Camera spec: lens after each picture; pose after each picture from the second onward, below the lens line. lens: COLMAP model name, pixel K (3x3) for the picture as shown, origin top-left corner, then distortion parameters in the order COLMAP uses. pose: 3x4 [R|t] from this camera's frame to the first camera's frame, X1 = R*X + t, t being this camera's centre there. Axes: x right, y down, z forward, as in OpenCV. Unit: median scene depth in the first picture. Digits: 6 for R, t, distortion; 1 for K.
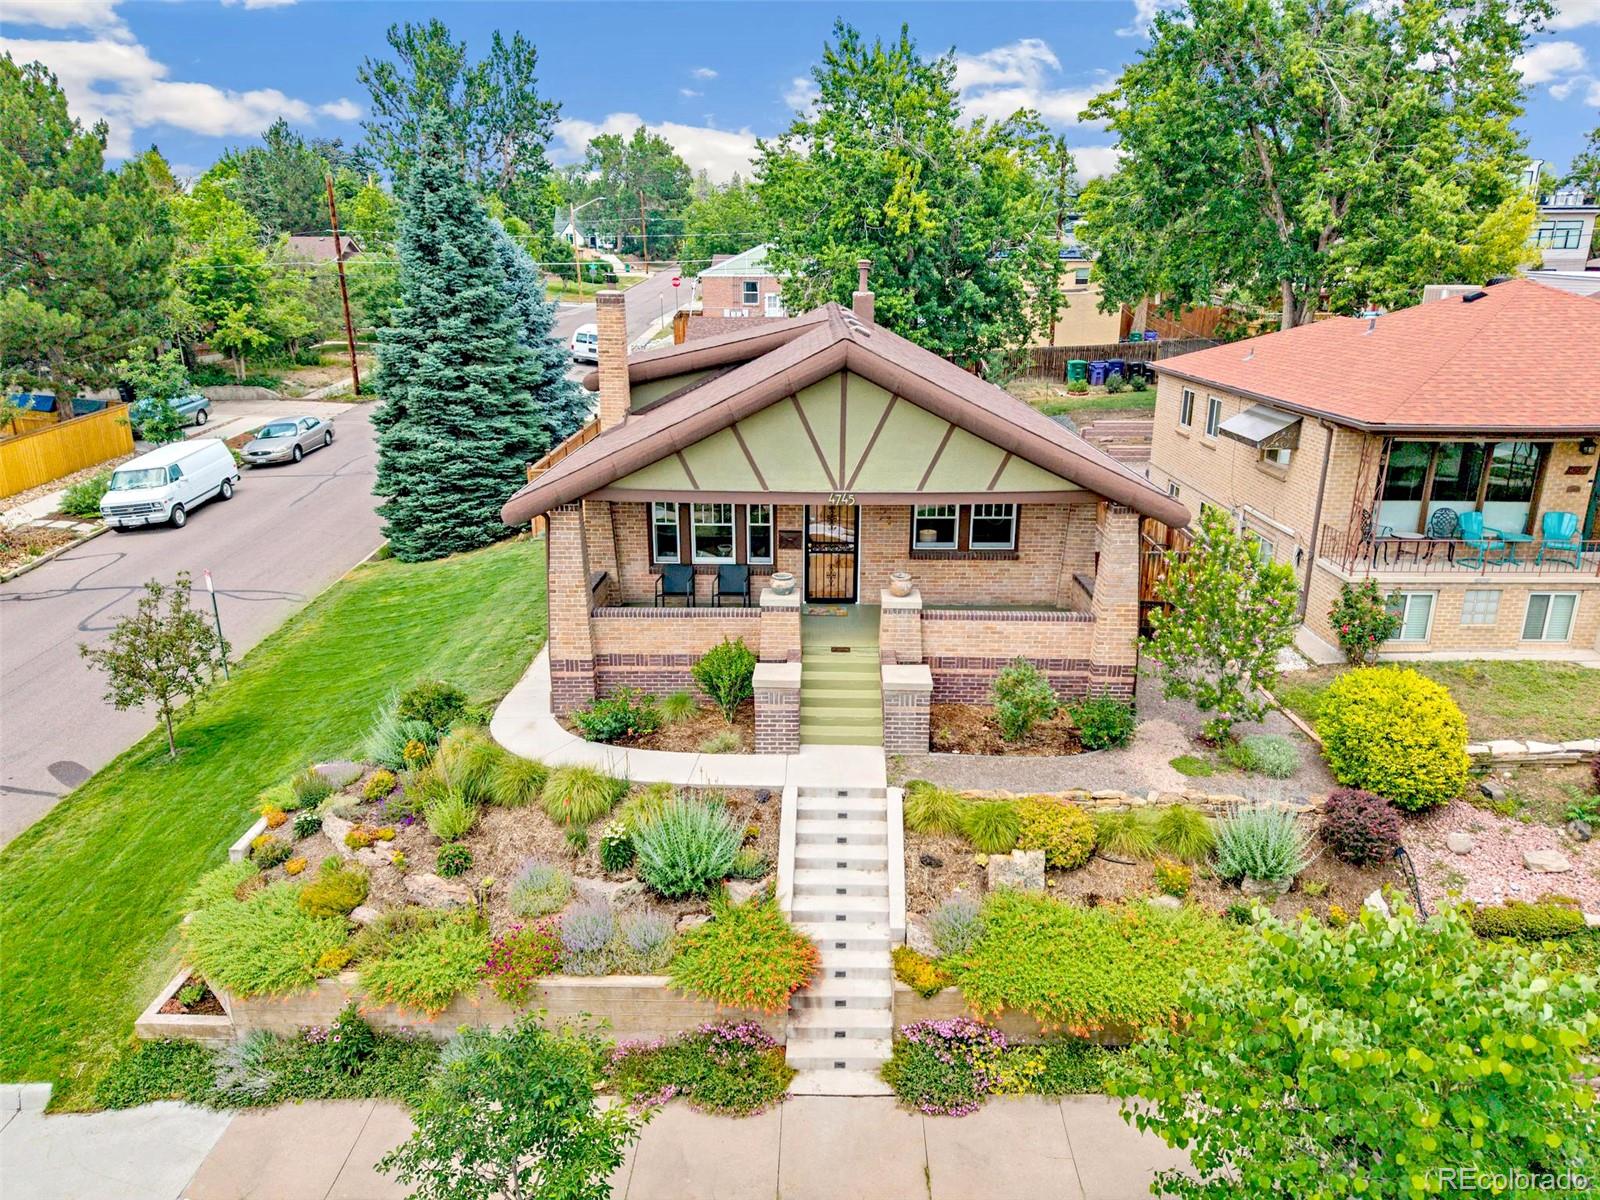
lens RADIAL K [[1095.6, 0, 815.2], [0, 1095.6, 608.6], [0, 0, 1]] dist [0.016643, -0.015221]
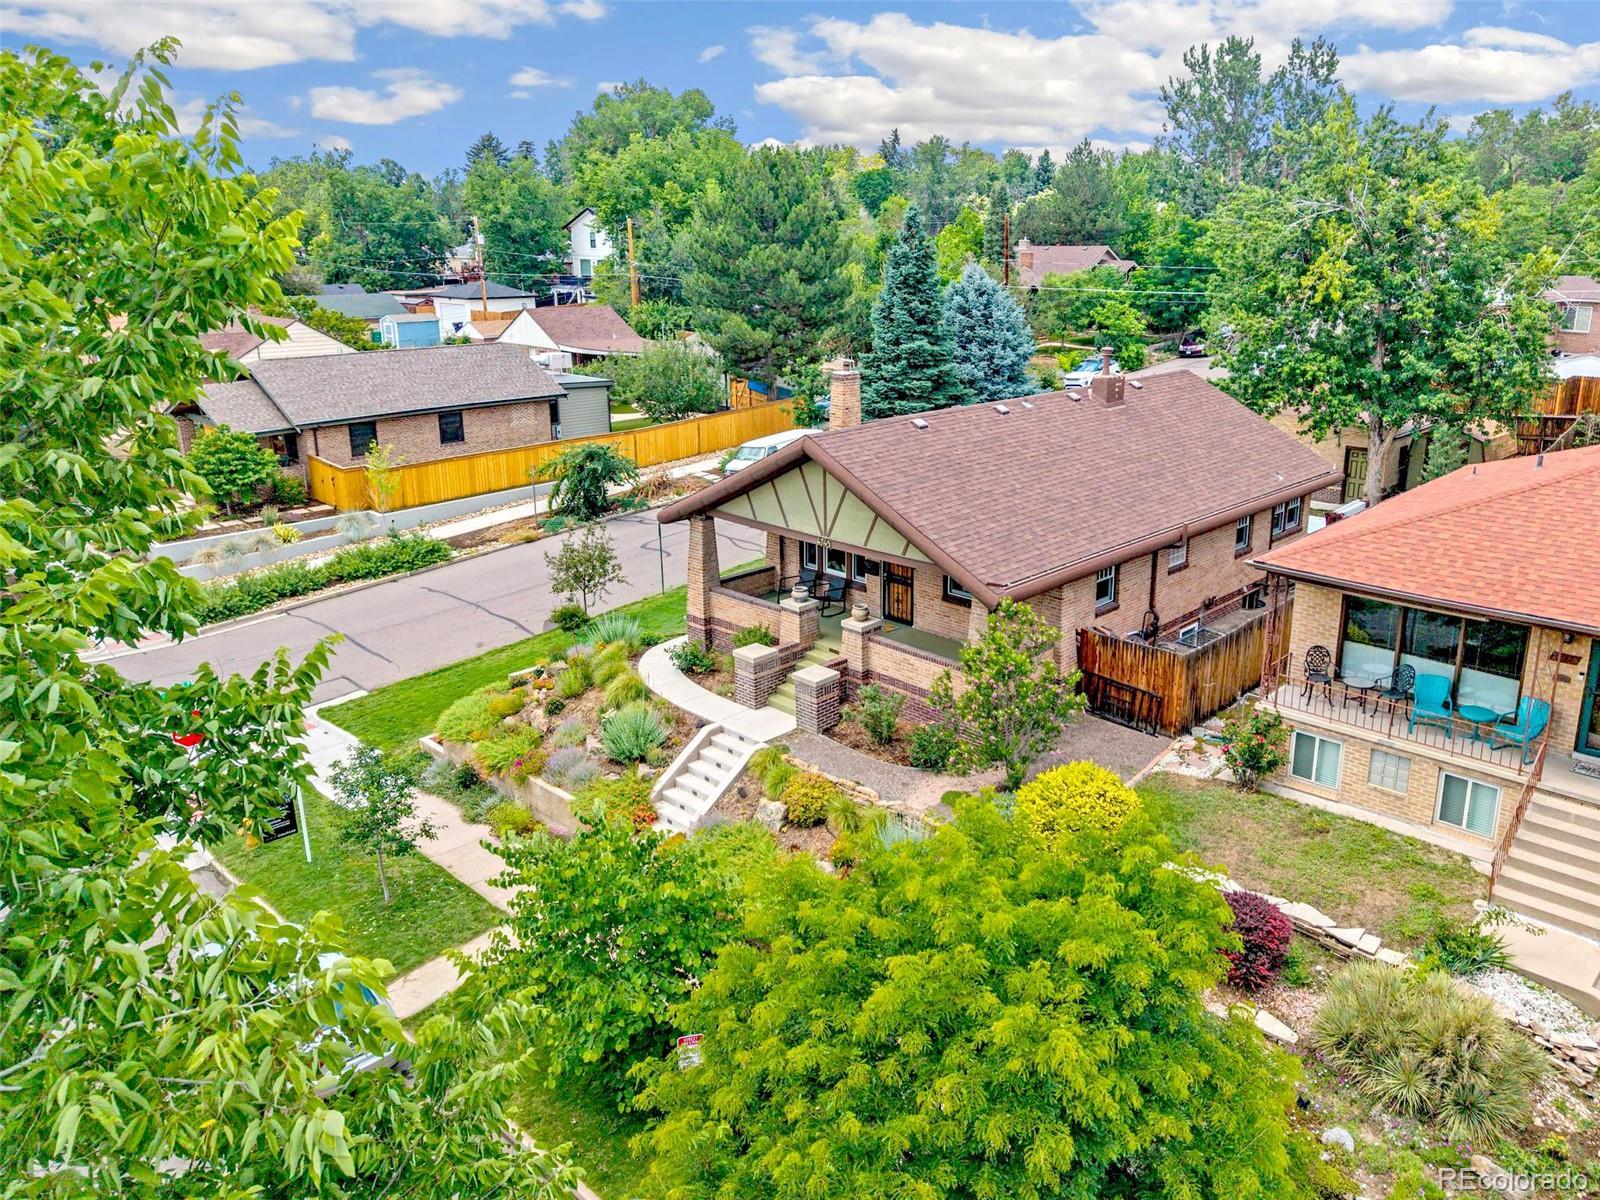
lens RADIAL K [[1095.6, 0, 803.7], [0, 1095.6, 587.4], [0, 0, 1]] dist [0.016643, -0.015221]
pose [[0.737228, 0.197530, -0.646125, 0.526581], [-0.199993, 0.977253, 0.070568, -0.079588], [0.645366, 0.077195, 0.759963, -0.047451]]
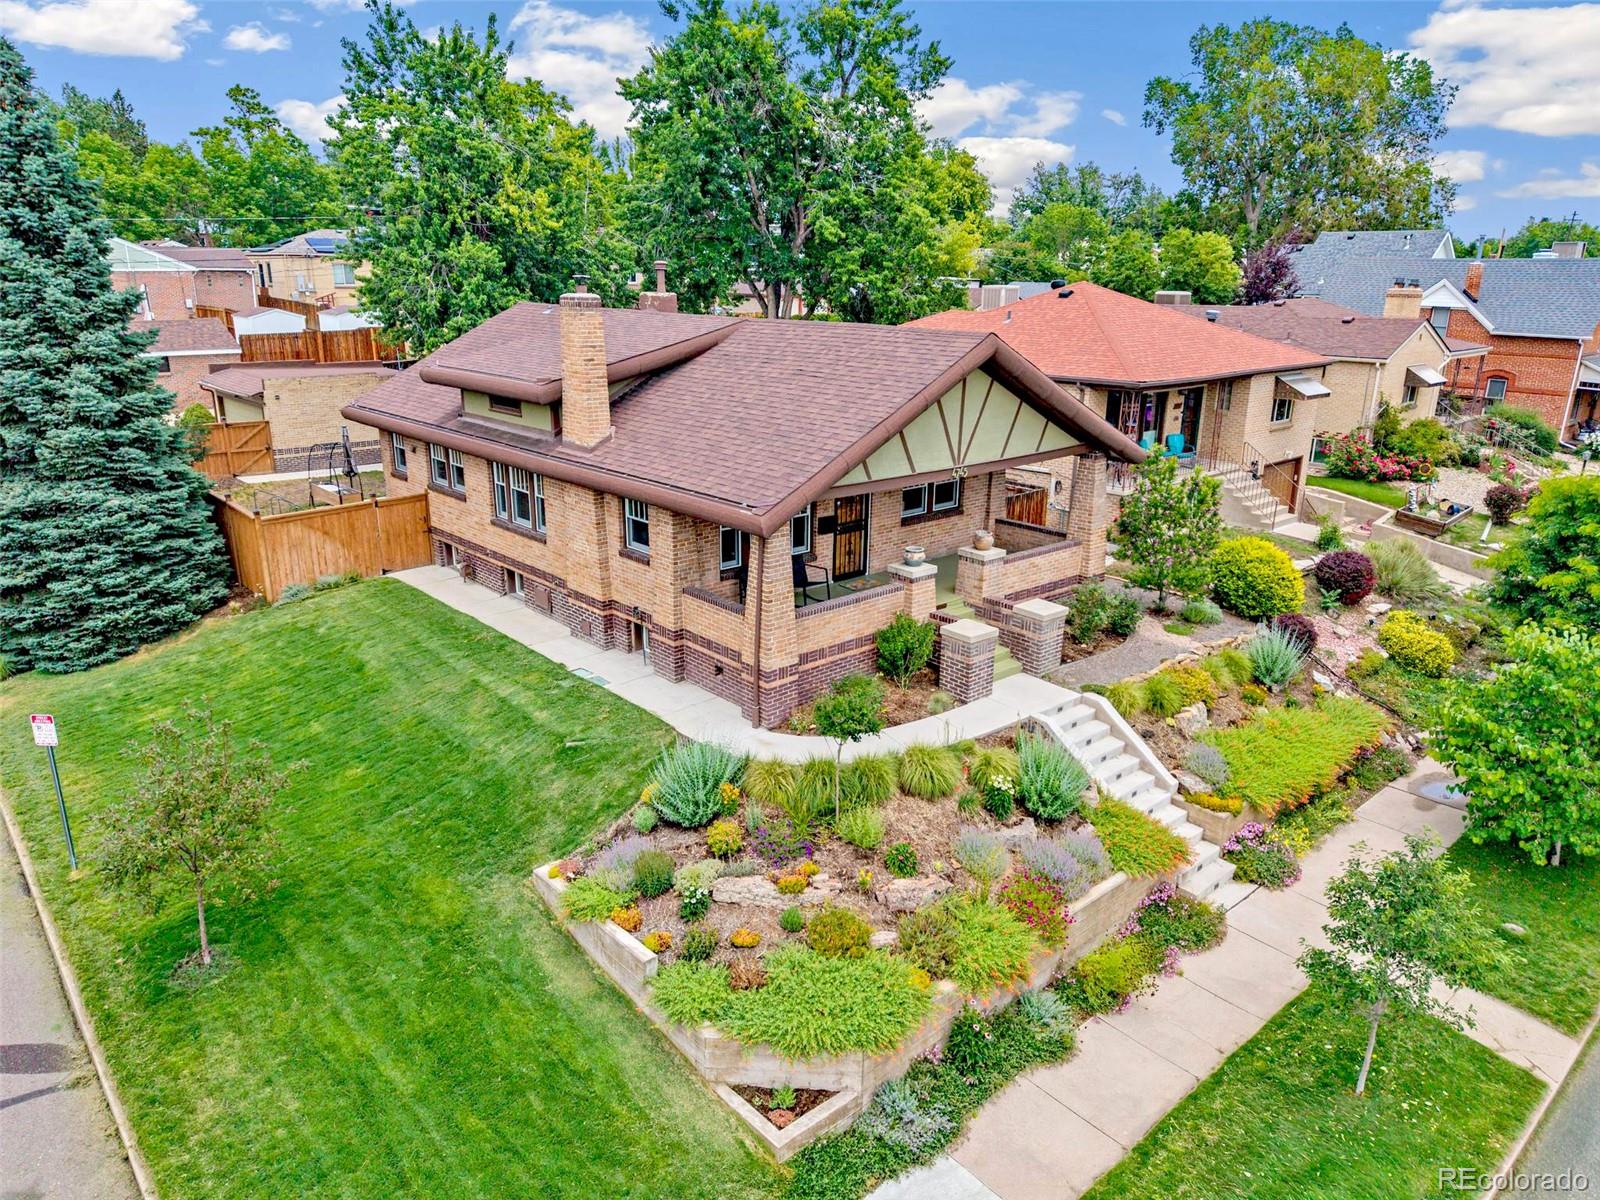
lens RADIAL K [[1095.6, 0, 810.1], [0, 1095.6, 611.2], [0, 0, 1]] dist [0.016643, -0.015221]
pose [[0.722391, -0.198970, 0.662240, -0.510346], [0.195367, 0.977416, 0.080554, -0.046780], [-0.663312, 0.071188, 0.744949, 0.146434]]
